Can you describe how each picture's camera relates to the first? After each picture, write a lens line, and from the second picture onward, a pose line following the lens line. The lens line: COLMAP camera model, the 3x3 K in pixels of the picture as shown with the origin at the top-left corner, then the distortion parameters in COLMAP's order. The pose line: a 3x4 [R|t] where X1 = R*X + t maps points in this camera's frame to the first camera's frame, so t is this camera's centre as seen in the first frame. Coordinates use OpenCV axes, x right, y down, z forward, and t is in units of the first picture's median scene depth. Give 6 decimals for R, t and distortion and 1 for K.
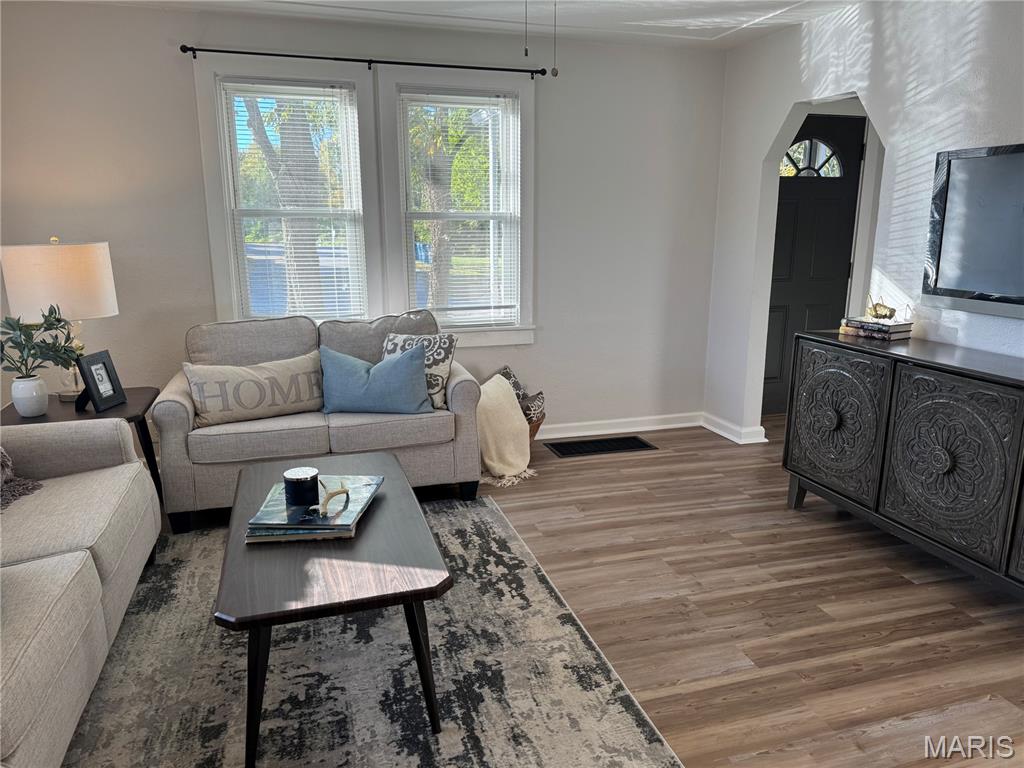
lens RADIAL K [[705.1, 0, 508.7], [0, 705.1, 390.7], [0, 0, 1]] dist [0.119400, -0.175195]
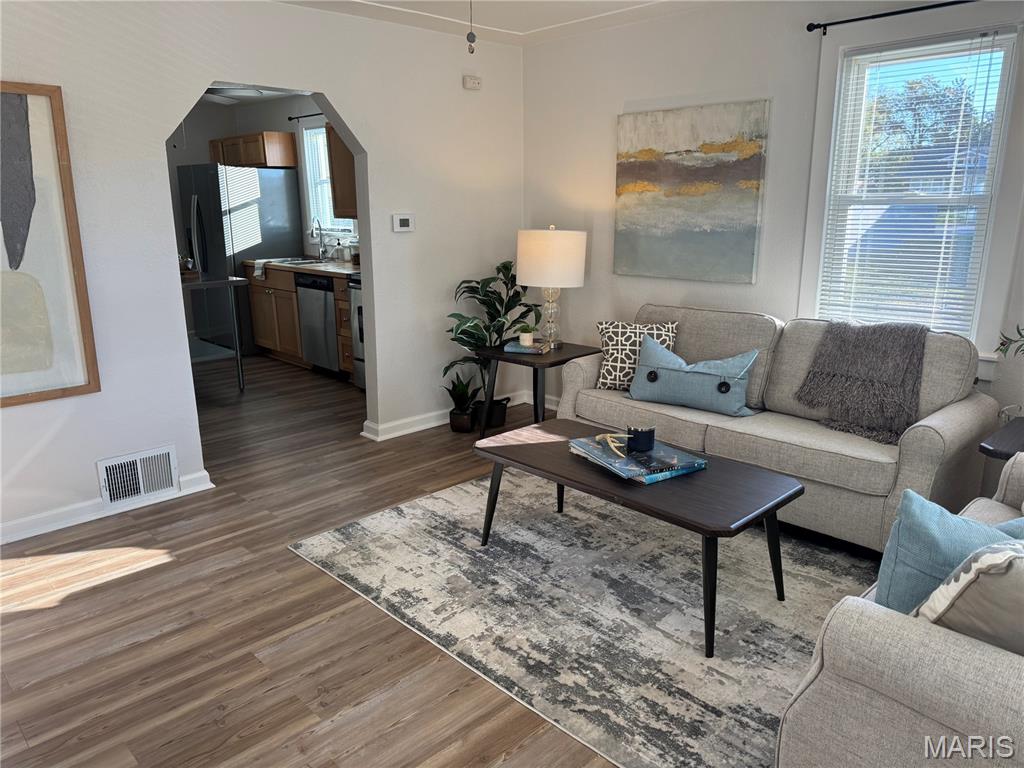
lens RADIAL K [[705.1, 0, 508.7], [0, 705.1, 390.7], [0, 0, 1]] dist [0.119400, -0.175195]
pose [[-0.882507, 0.130711, -0.451770, 0.409657], [-0.098789, 0.887647, 0.449803, -0.421452], [0.459807, 0.441584, -0.770442, 1.680553]]
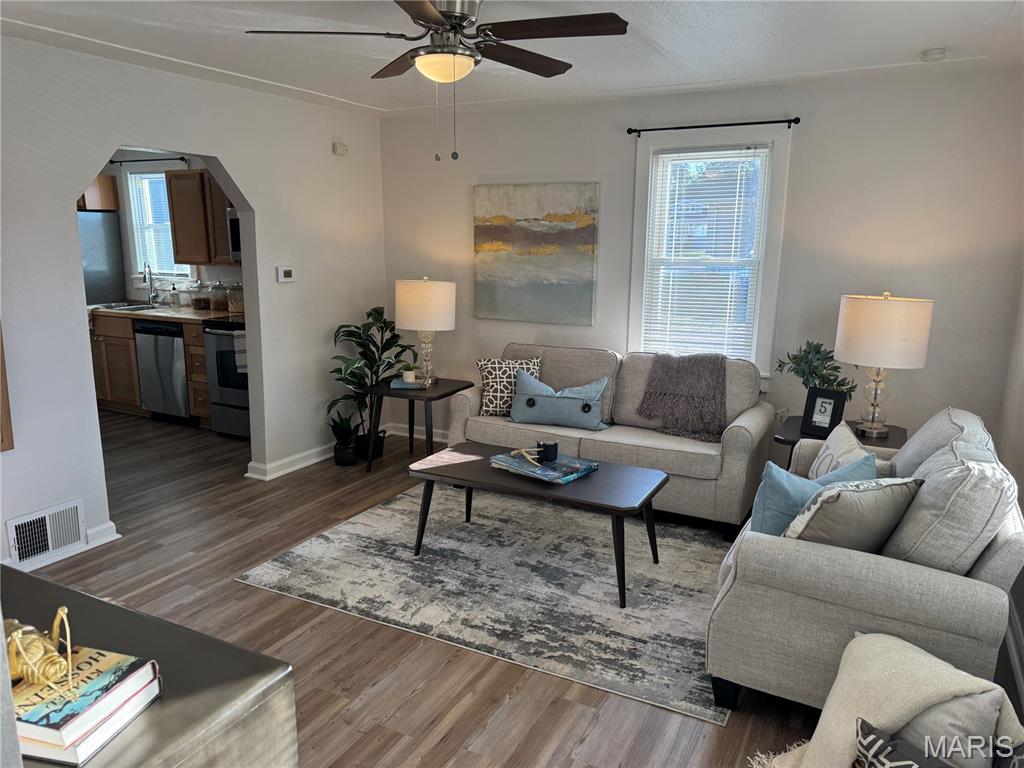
lens RADIAL K [[705.1, 0, 508.7], [0, 705.1, 390.7], [0, 0, 1]] dist [0.119400, -0.175195]
pose [[-0.692780, 0.150150, -0.705345, 0.764955], [-0.173447, 0.914681, 0.365069, -0.485216], [0.699980, 0.375253, -0.607629, 1.708065]]
